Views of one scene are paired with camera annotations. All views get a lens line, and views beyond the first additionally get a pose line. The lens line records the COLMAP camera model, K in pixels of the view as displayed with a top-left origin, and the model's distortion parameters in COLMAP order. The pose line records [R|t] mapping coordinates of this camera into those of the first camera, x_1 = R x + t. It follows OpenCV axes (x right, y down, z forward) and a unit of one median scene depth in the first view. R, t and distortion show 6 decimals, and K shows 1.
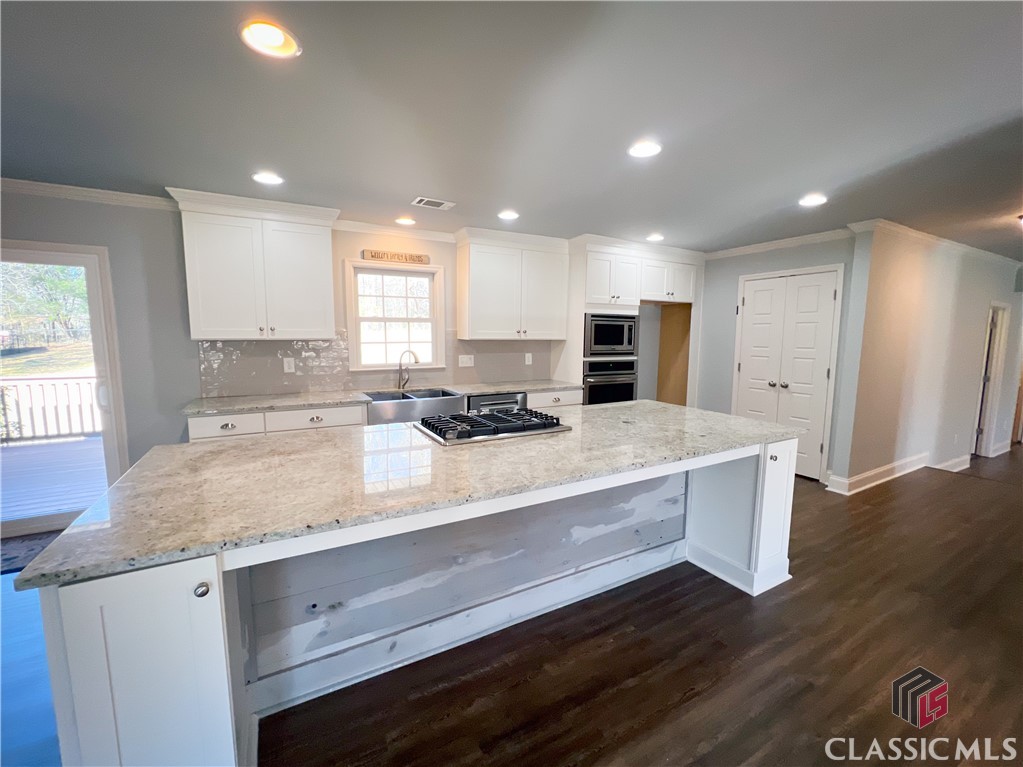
lens RADIAL K [[427.0, 0, 516.7], [0, 427.0, 383.1], [0, 0, 1]] dist [-0.004211, 0.000669]
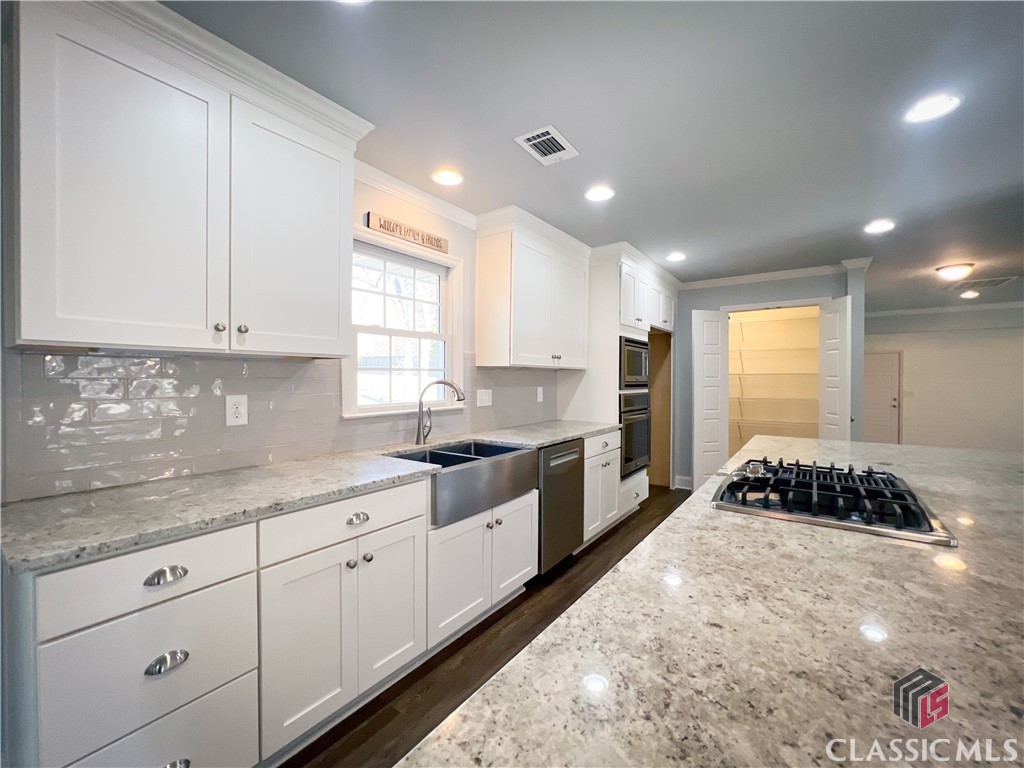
lens RADIAL K [[427.5, 0, 513.6], [0, 427.5, 382.6], [0, 0, 1]] dist [-0.004211, 0.000669]
pose [[0.906457, -0.008830, 0.422206, -0.386893], [0.051730, 0.994574, -0.090262, -0.011110], [-0.419118, 0.103659, 0.901995, 0.363931]]
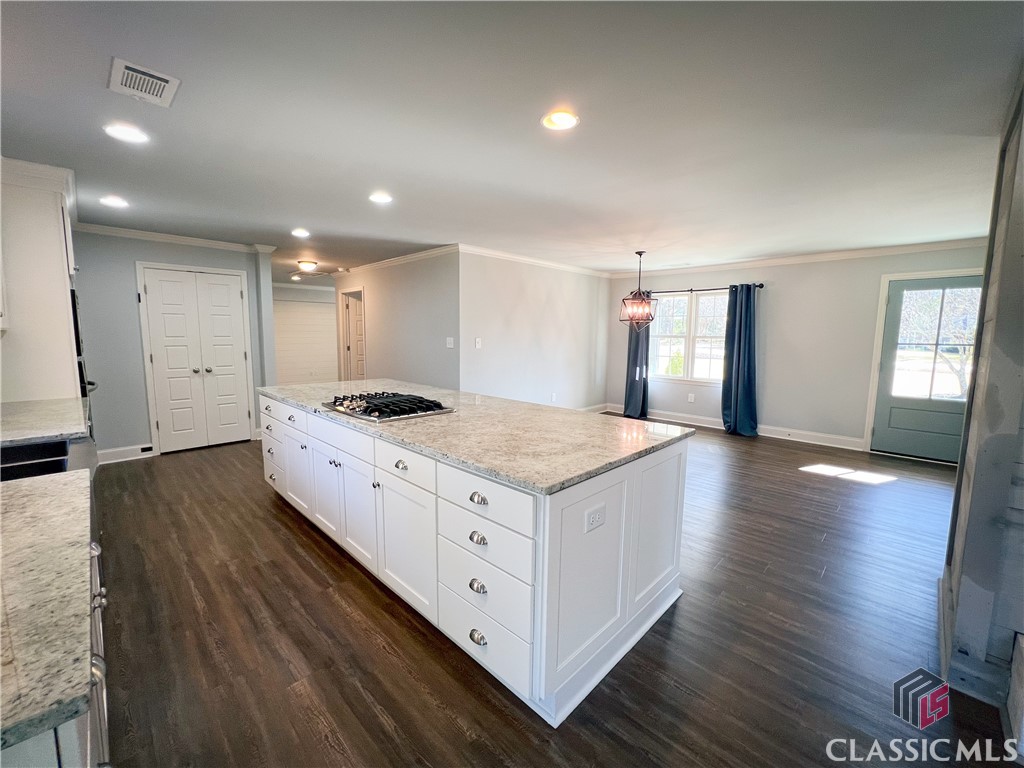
lens RADIAL K [[415.4, 0, 506.6], [0, 415.4, 378.7], [0, 0, 1]] dist [-0.010740, 0.000581]
pose [[-0.273542, -0.116470, 0.954783, -0.674916], [0.097661, 0.984149, 0.148032, -0.060902], [-0.956889, 0.133738, -0.257831, 0.564440]]
